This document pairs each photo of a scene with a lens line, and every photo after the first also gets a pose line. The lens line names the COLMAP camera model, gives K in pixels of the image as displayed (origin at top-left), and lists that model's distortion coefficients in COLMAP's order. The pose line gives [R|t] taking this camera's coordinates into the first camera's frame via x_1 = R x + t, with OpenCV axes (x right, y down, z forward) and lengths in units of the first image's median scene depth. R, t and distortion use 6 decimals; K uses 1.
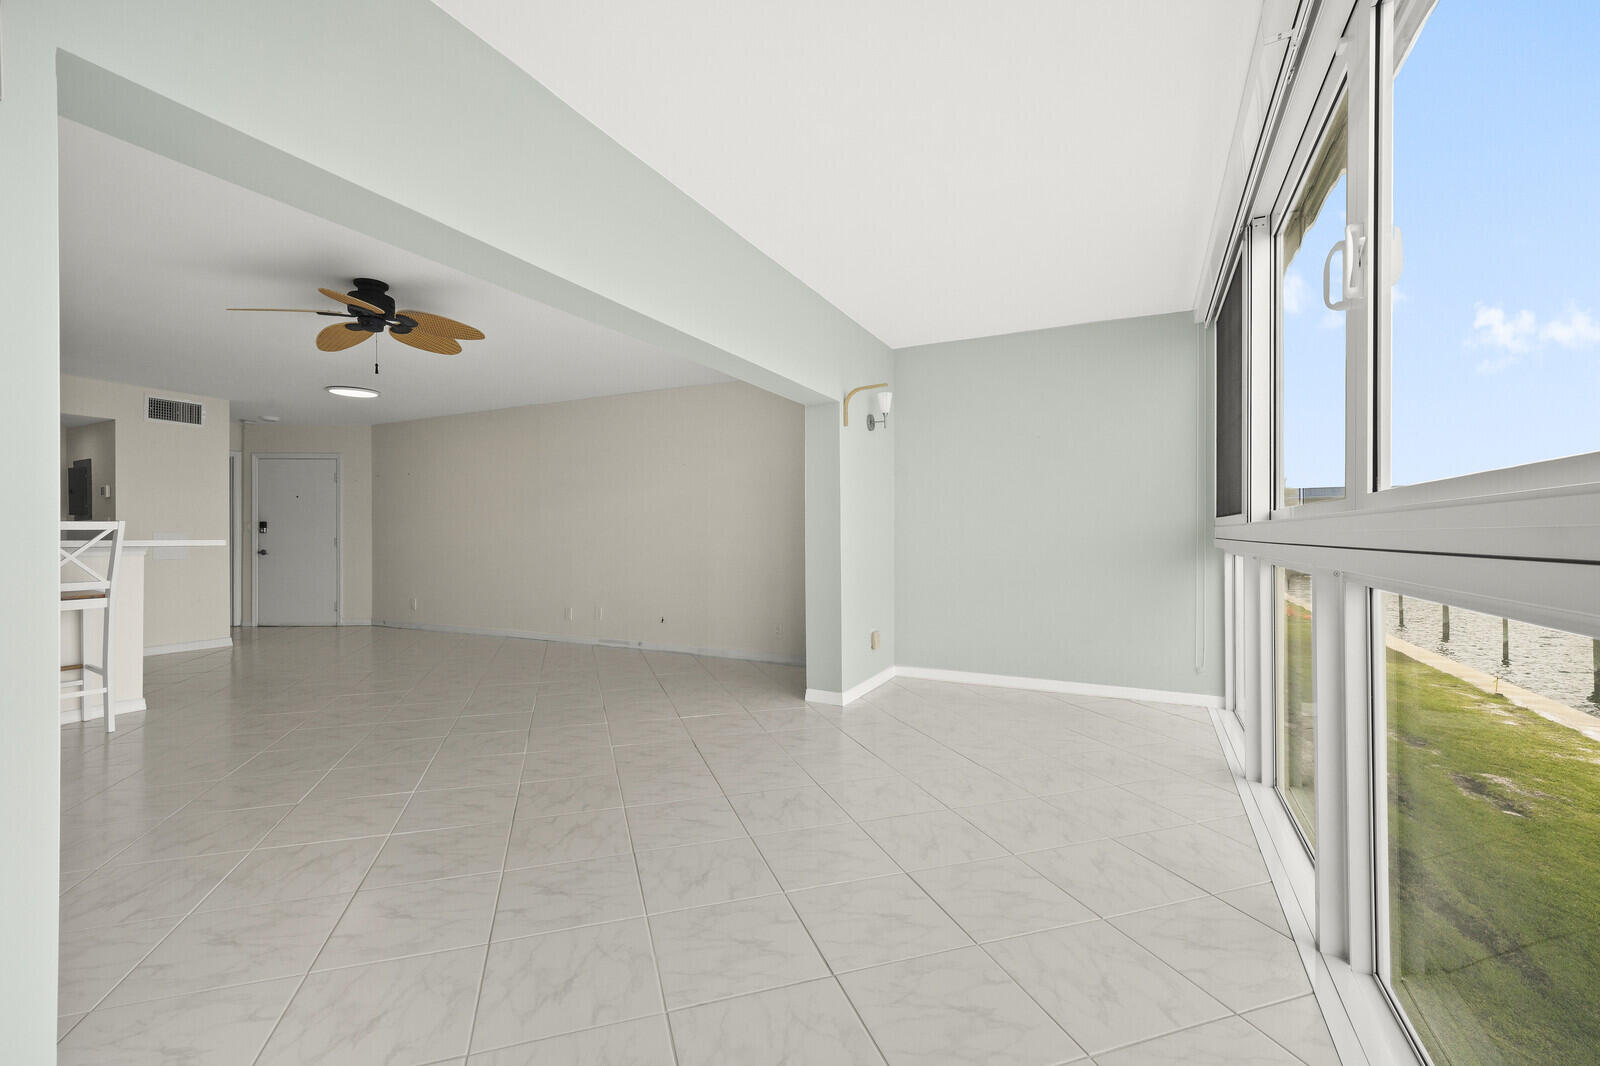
lens RADIAL K [[691.5, 0, 797.0], [0, 691.5, 537.0], [0, 0, 1]] dist [0.002775, 0.003102]
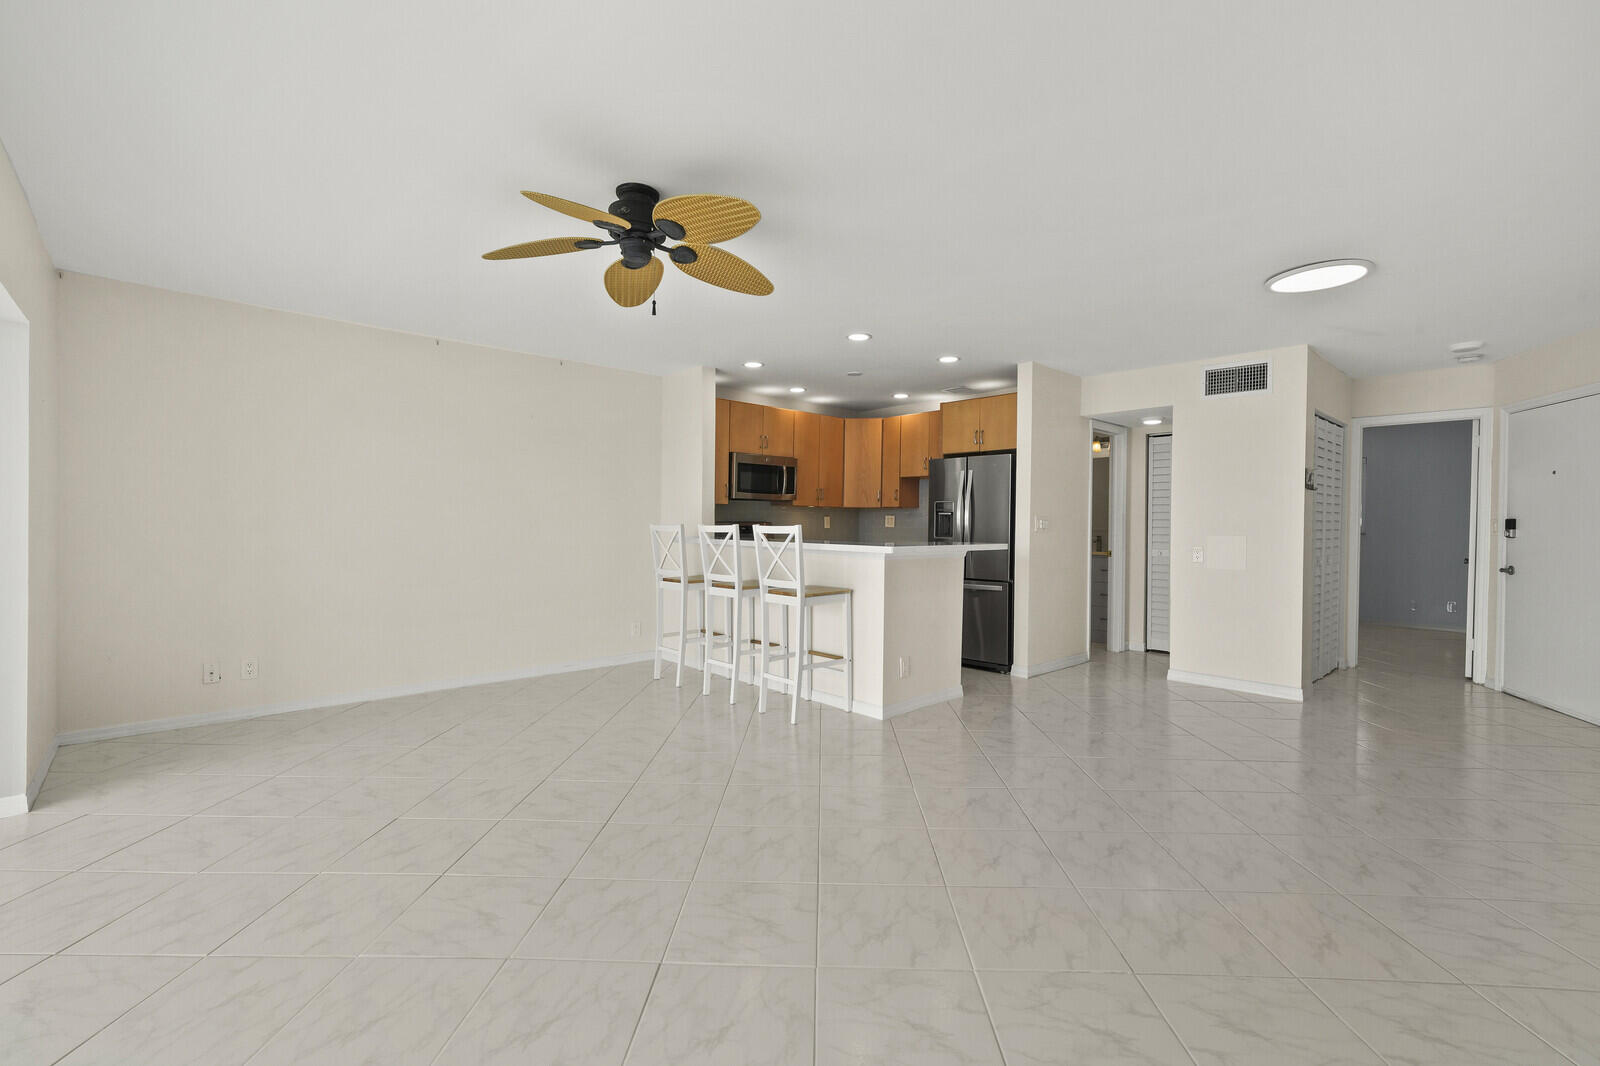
lens RADIAL K [[691.5, 0, 803.5], [0, 691.5, 527.1], [0, 0, 1]] dist [0.002775, 0.003102]
pose [[-0.339756, 0.003228, -0.940508, 0.000477], [-0.011392, 0.999907, 0.007547, -0.016731], [0.940445, 0.013278, -0.339687, 0.831559]]
